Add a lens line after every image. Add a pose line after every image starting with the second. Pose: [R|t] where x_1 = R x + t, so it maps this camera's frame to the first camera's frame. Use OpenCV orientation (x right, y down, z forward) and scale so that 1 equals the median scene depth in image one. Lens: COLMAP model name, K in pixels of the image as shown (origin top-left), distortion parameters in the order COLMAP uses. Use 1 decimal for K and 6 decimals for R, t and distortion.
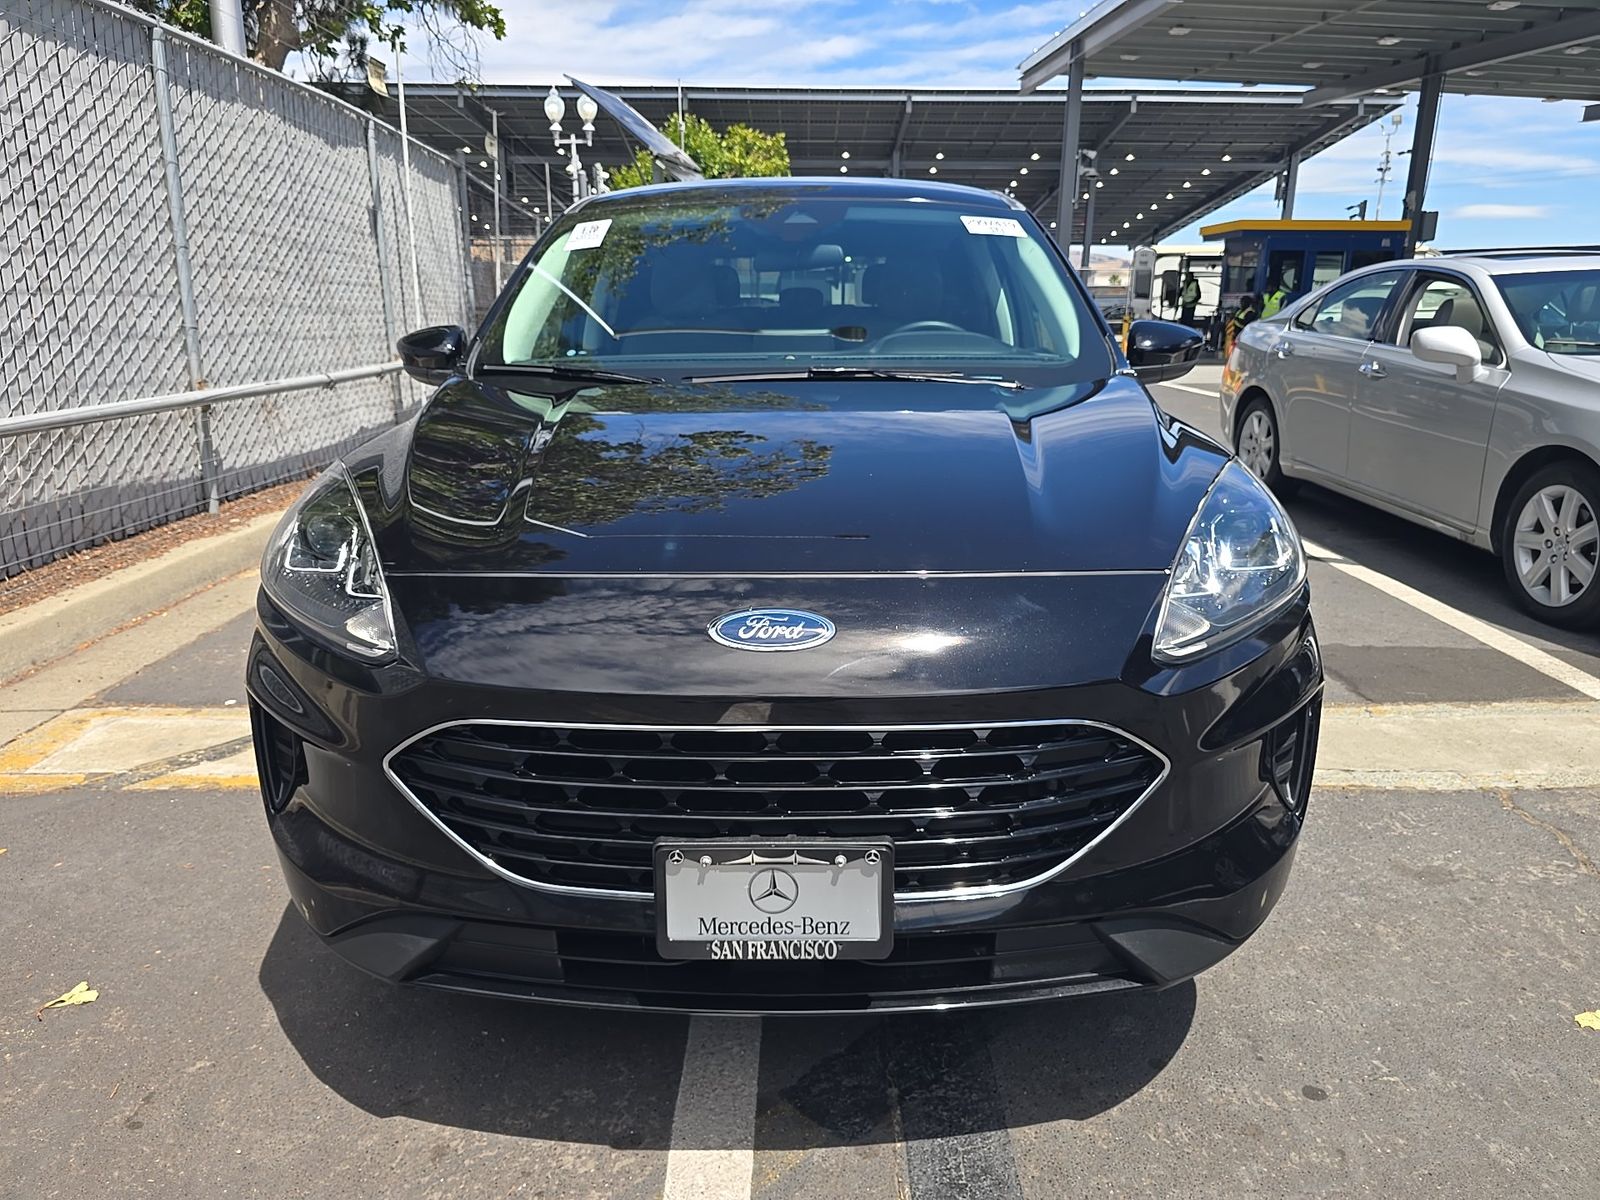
lens RADIAL K [[1098.5, 0, 800.0], [0, 1098.5, 600.0], [0, 0, 1]] dist [0.039891, -0.034502]
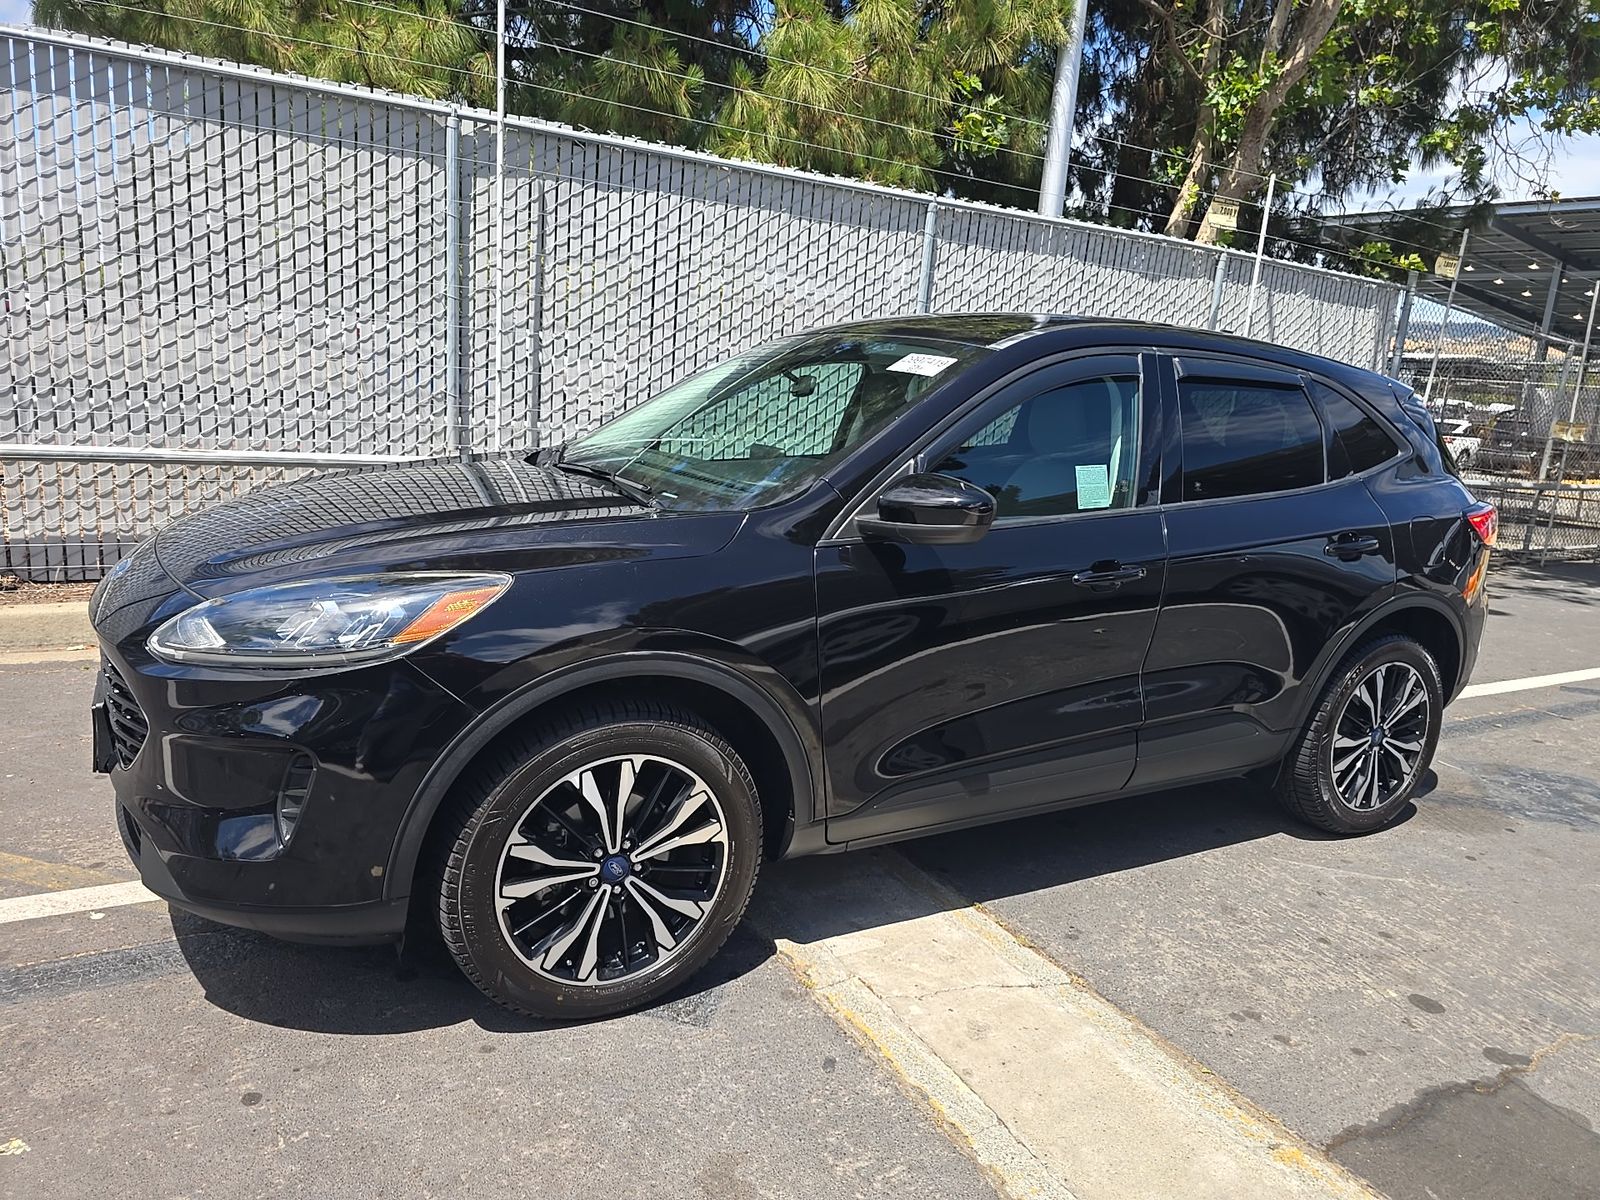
lens RADIAL K [[1098.5, 0, 800.0], [0, 1098.5, 600.0], [0, 0, 1]] dist [0.039891, -0.034502]
pose [[0.492948, 0.213688, -0.843409, 0.124264], [-0.296675, 0.952558, 0.067944, -0.022465], [0.817916, 0.216725, 0.532958, 0.057918]]
